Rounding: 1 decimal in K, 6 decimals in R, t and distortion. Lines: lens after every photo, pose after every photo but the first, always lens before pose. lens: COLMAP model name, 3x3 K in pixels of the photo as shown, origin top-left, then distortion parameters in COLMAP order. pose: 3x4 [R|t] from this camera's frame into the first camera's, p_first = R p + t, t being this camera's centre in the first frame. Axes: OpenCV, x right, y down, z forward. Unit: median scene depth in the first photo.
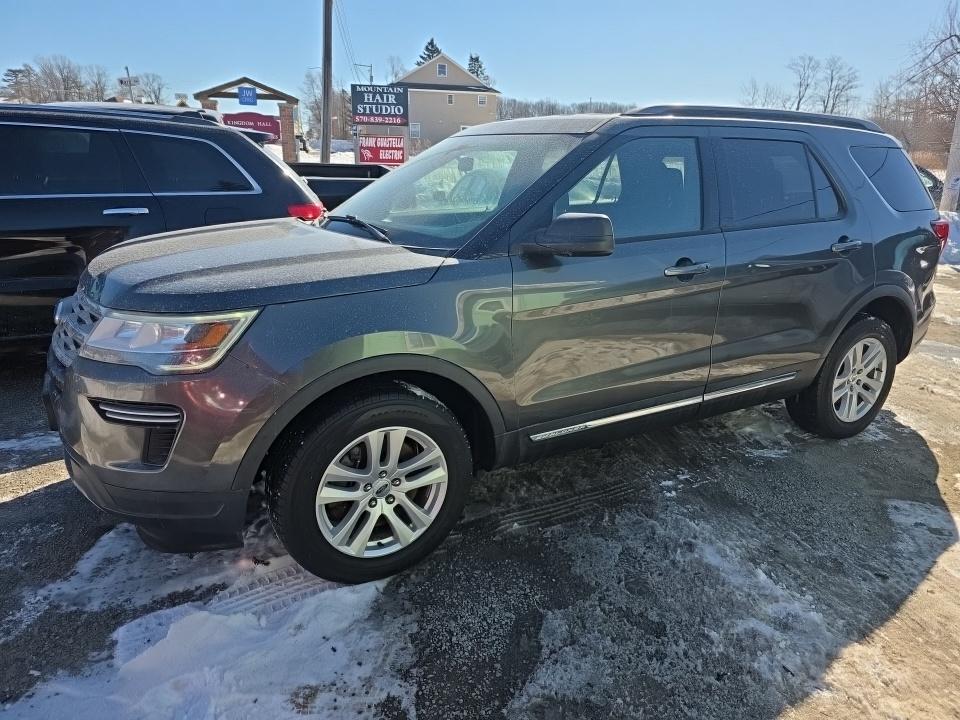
lens RADIAL K [[624.2, 0, 480.0], [0, 624.2, 360.0], [0, 0, 1]] dist [0.002336, -0.022427]
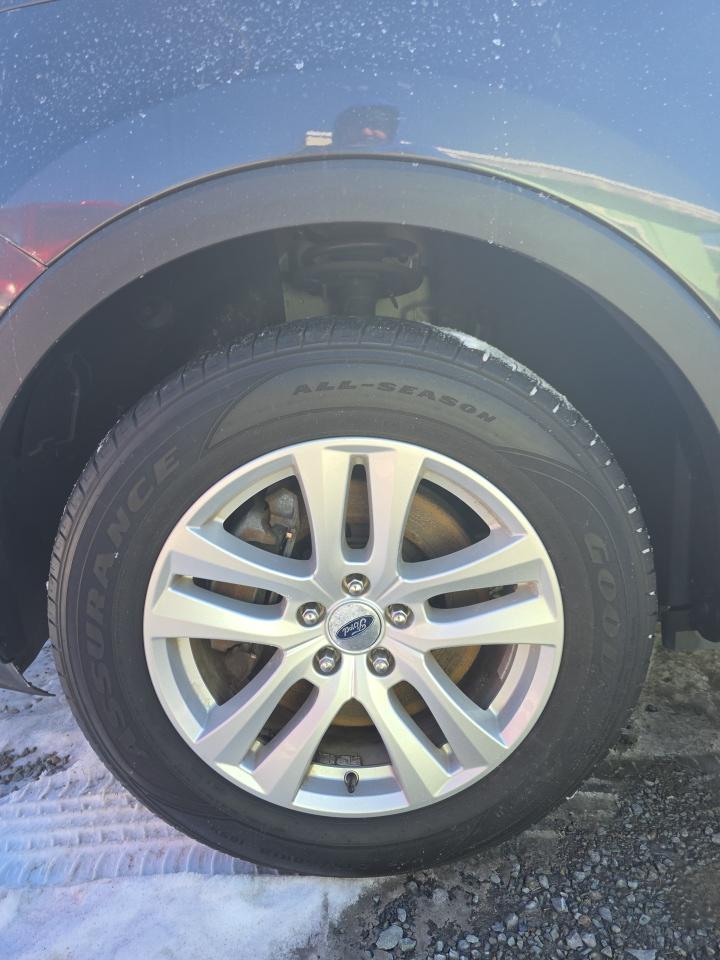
lens RADIAL K [[624.2, 0, 356.0], [0, 624.2, 453.2], [0, 0, 1]] dist [0.002336, -0.022427]
pose [[0.859925, 0.058055, -0.507108, 0.014074], [-0.083778, 0.996090, -0.028032, 0.119077], [0.503498, 0.066590, 0.861427, 0.691009]]
